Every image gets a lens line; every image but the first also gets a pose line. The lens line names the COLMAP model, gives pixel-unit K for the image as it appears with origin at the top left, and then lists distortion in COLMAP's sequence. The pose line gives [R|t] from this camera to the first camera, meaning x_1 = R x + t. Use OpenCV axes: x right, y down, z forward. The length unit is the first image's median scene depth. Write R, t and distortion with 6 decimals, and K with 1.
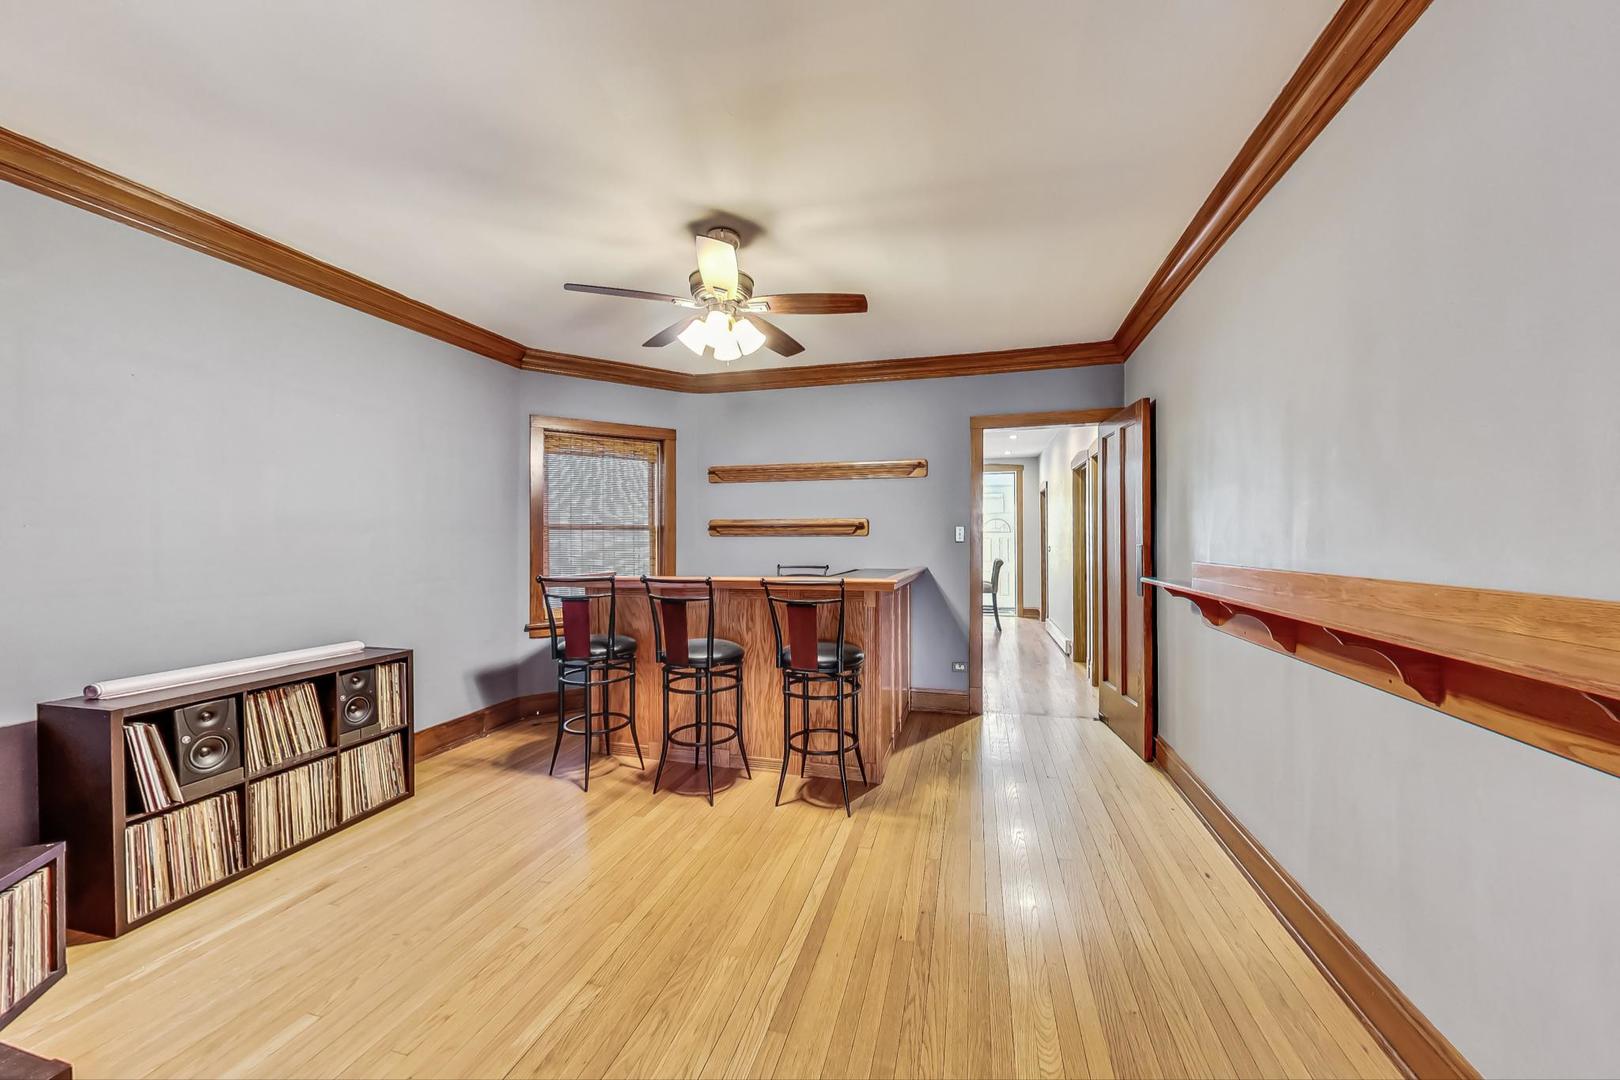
lens RADIAL K [[576.8, 0, 810.3], [0, 576.8, 532.4], [0, 0, 1]] dist [-0.000573, -0.000338]
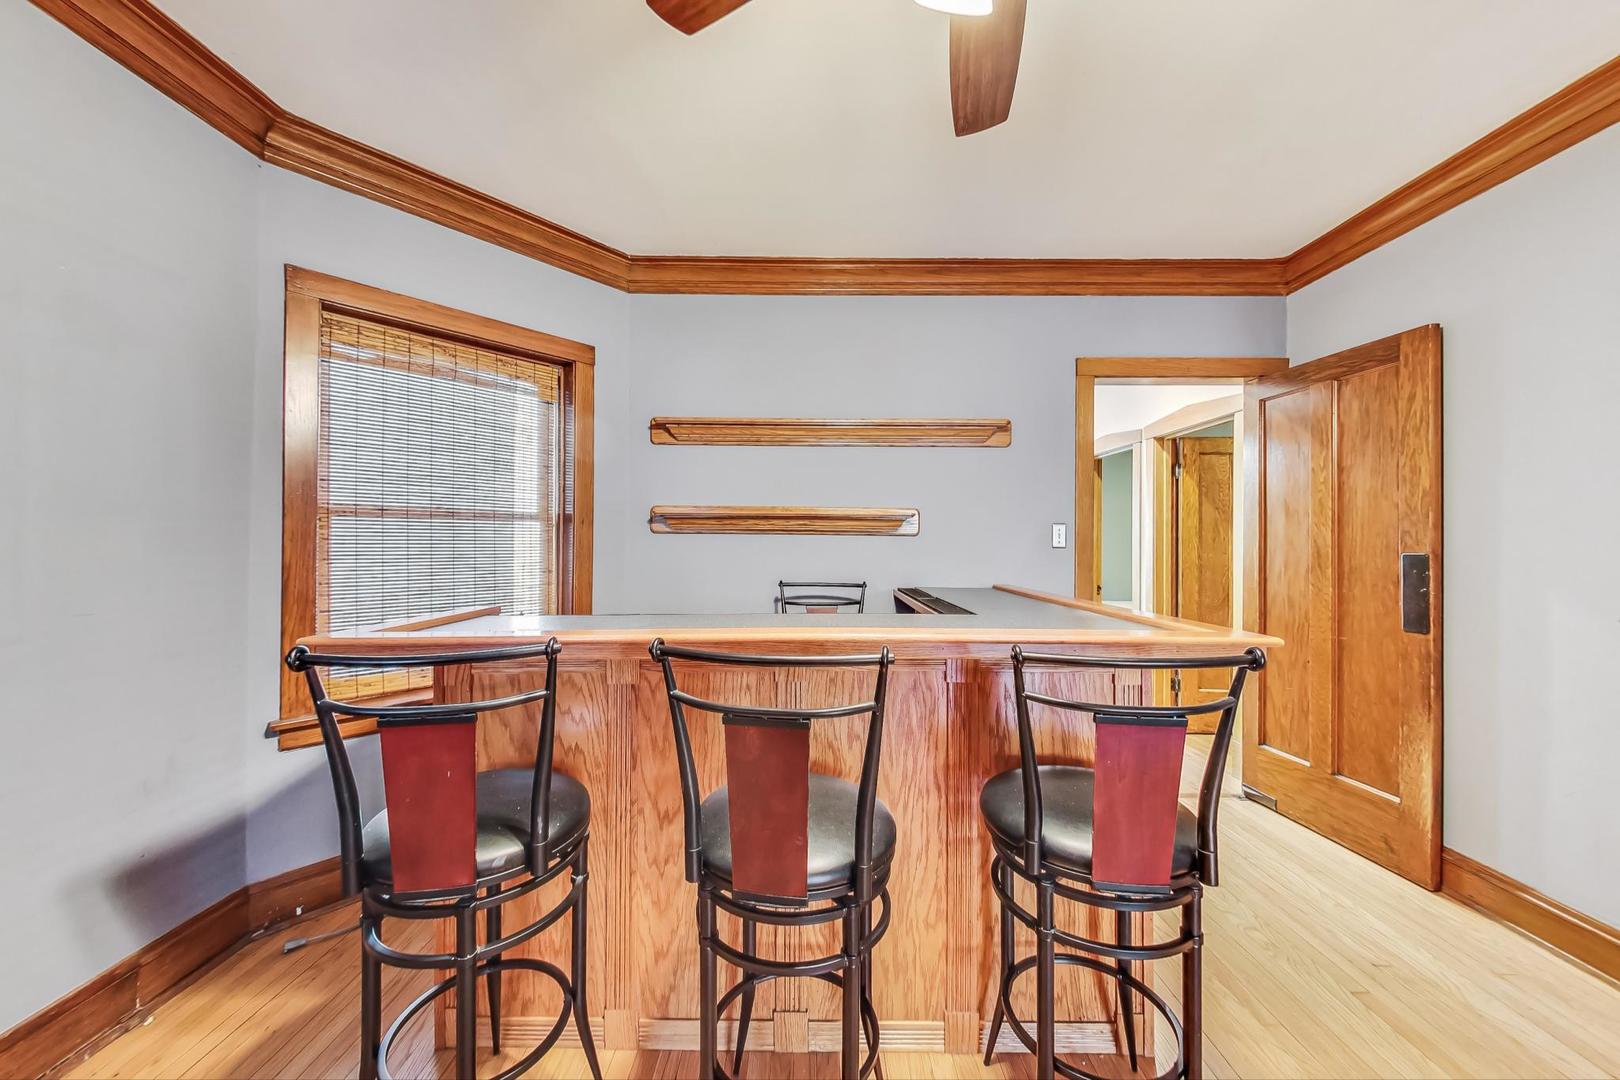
lens RADIAL K [[576.8, 0, 810.3], [0, 576.8, 532.4], [0, 0, 1]] dist [-0.000573, -0.000338]
pose [[0.962899, 0.010780, 0.269646, -0.289923], [-0.011097, 0.999938, -0.000347, 0.007064], [-0.269633, -0.002658, 0.962959, 0.629755]]
